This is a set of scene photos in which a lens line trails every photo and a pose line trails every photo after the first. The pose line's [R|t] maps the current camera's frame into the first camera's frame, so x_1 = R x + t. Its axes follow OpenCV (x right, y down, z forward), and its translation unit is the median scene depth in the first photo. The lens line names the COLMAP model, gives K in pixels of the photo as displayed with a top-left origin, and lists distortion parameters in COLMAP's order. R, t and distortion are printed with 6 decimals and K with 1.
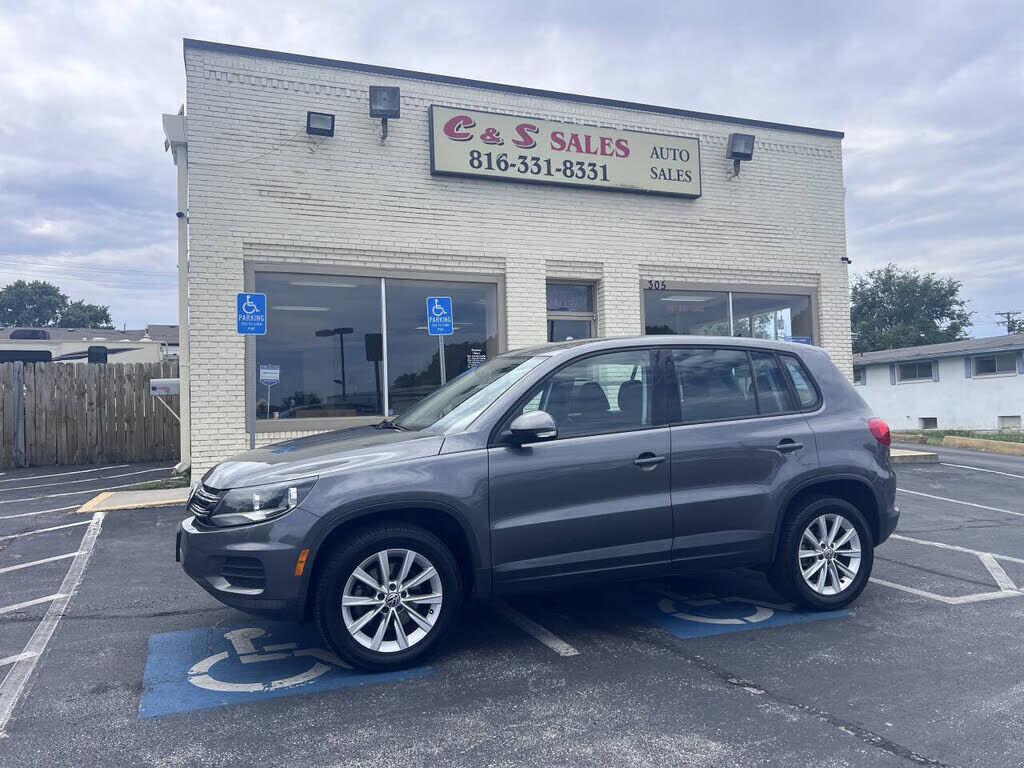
lens RADIAL K [[770.1, 0, 517.0], [0, 770.1, 386.9], [0, 0, 1]] dist [0.046336, -0.054541]
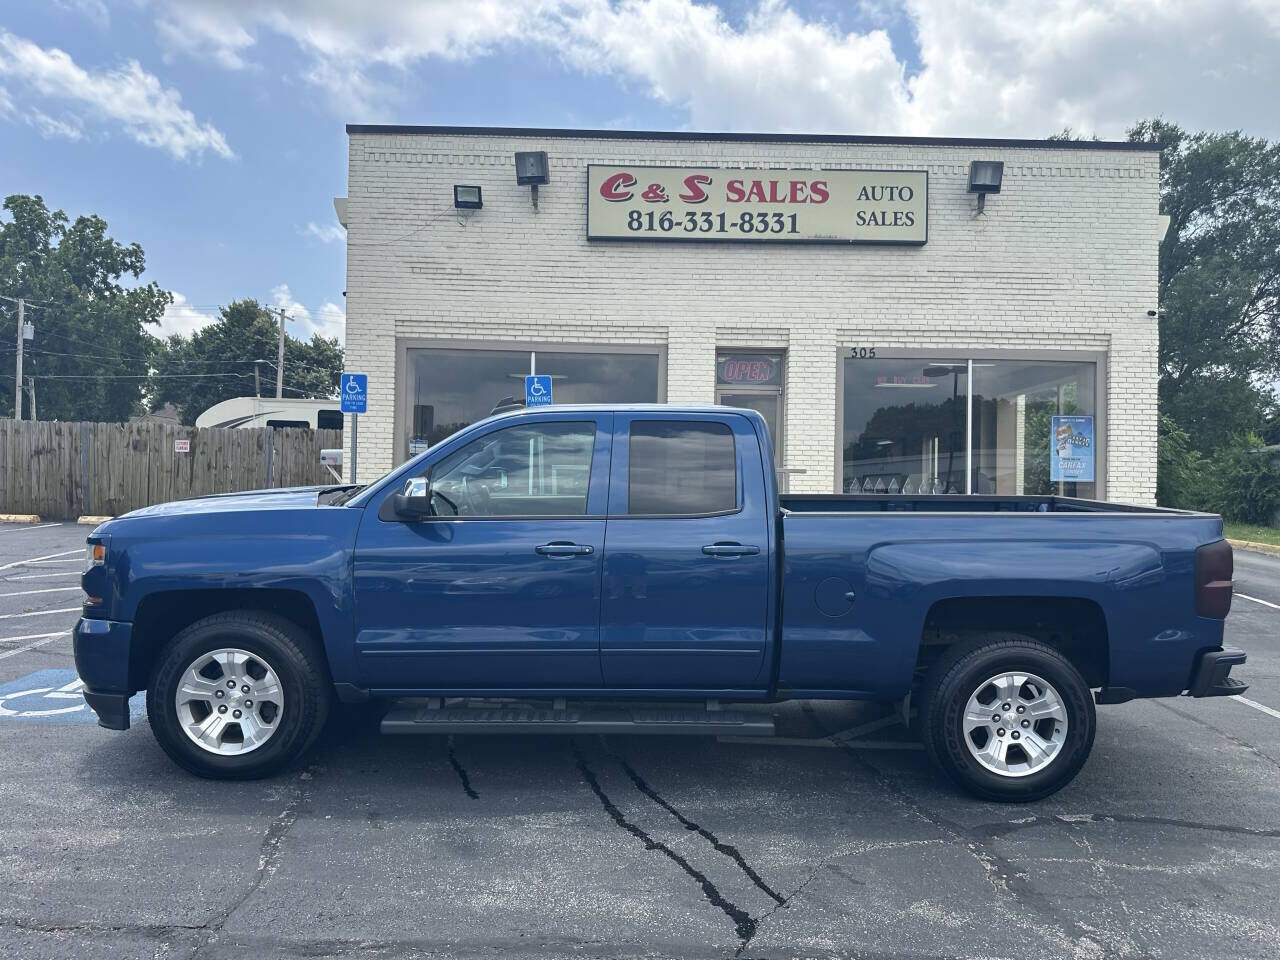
lens RADIAL K [[891.2, 0, 634.5], [0, 891.2, 476.1], [0, 0, 1]] dist [0.151986, -0.272827]
pose [[0.932295, 0.041786, -0.359277, 0.335646], [-0.031287, 0.998898, 0.034988, -0.026834], [0.360343, -0.021379, 0.932575, -0.007924]]
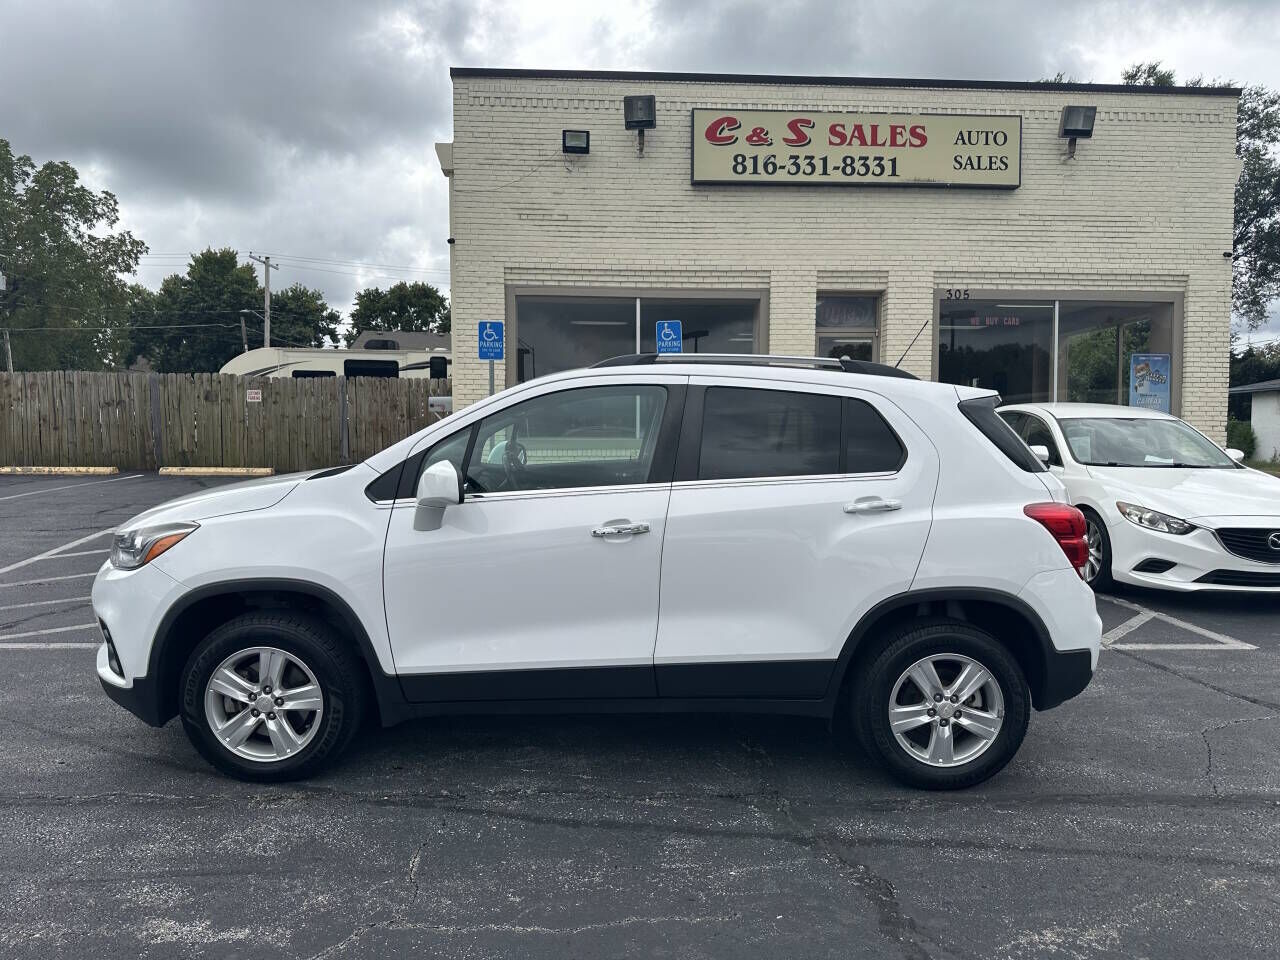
lens RADIAL K [[898.5, 0, 645.1], [0, 898.5, 483.7], [0, 0, 1]] dist [0.047888, -0.056671]
pose [[0.949553, 0.047839, -0.309936, 0.189254], [-0.017618, 0.994873, 0.099584, -0.017376], [0.313111, -0.089100, 0.945528, -0.096973]]
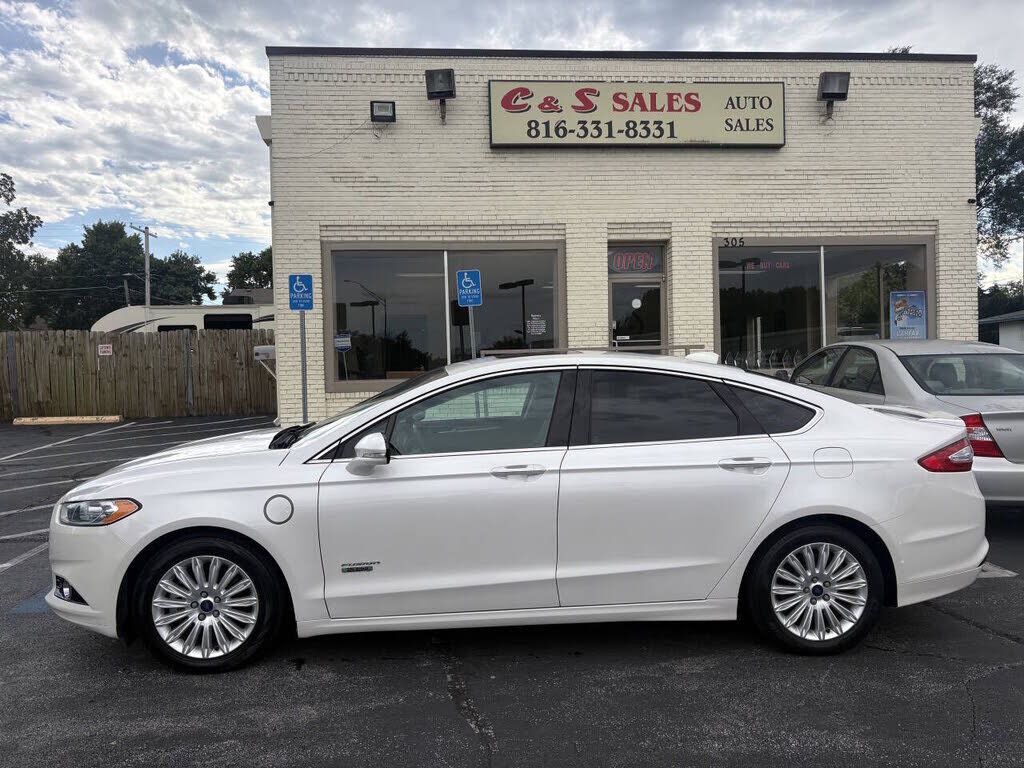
lens RADIAL K [[775.2, 0, 511.0], [0, 775.2, 387.8], [0, 0, 1]] dist [0.005261, 0.029756]
pose [[0.958509, 0.010383, -0.284872, 0.210645], [0.008771, 0.997789, 0.065879, -0.018686], [0.284926, -0.065644, 0.956299, -0.018470]]
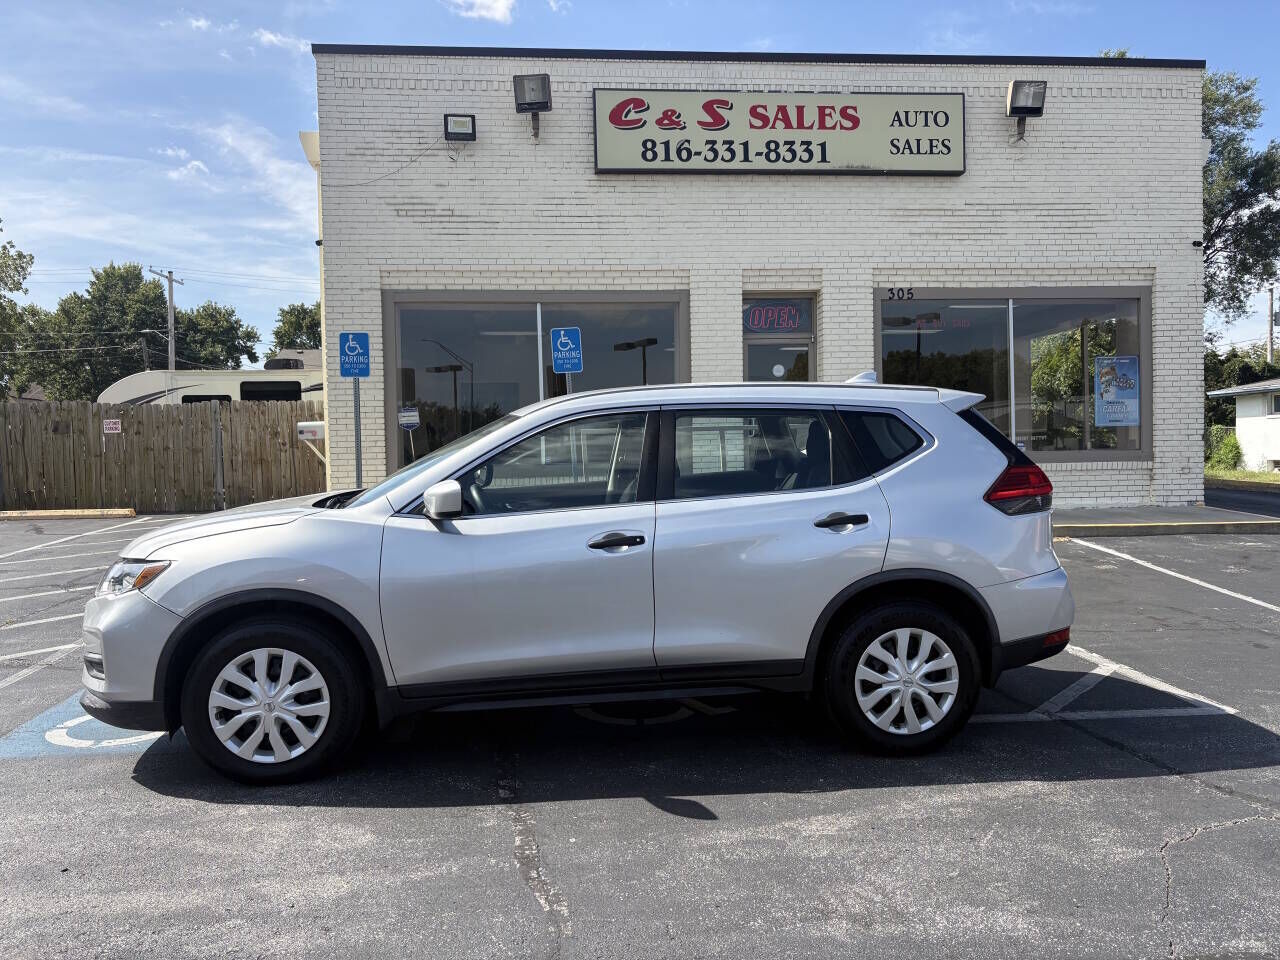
lens RADIAL K [[971.1, 0, 636.5], [0, 971.1, 484.2], [0, 0, 1]] dist [-0.009732, 0.060744]
pose [[0.960276, 0.016000, -0.278595, 0.220104], [0.005297, 0.997130, 0.075523, -0.019374], [0.279003, -0.073999, 0.957435, -0.014086]]
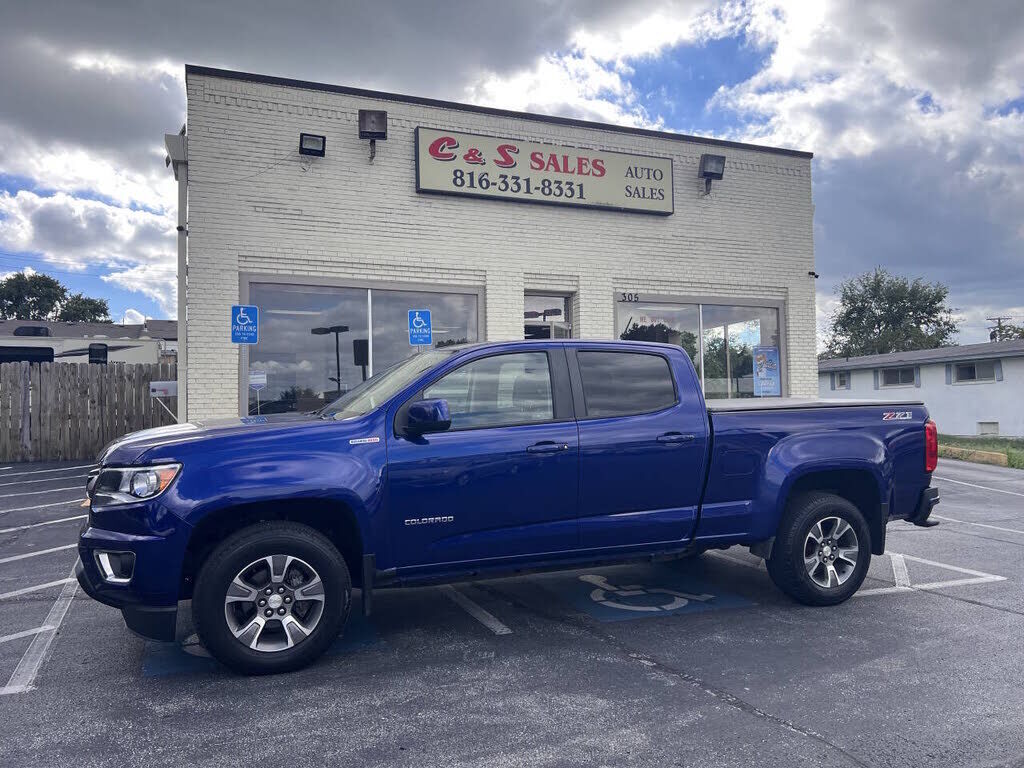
lens RADIAL K [[769.2, 0, 512.0], [0, 769.2, 384.0], [0, 0, 1]] dist [0.050733, -0.063585]
pose [[0.999907, 0.013471, -0.001981, 0.025245], [-0.013471, 0.999909, 0.000075, -0.012005], [0.001982, -0.000048, 0.999998, -0.060143]]
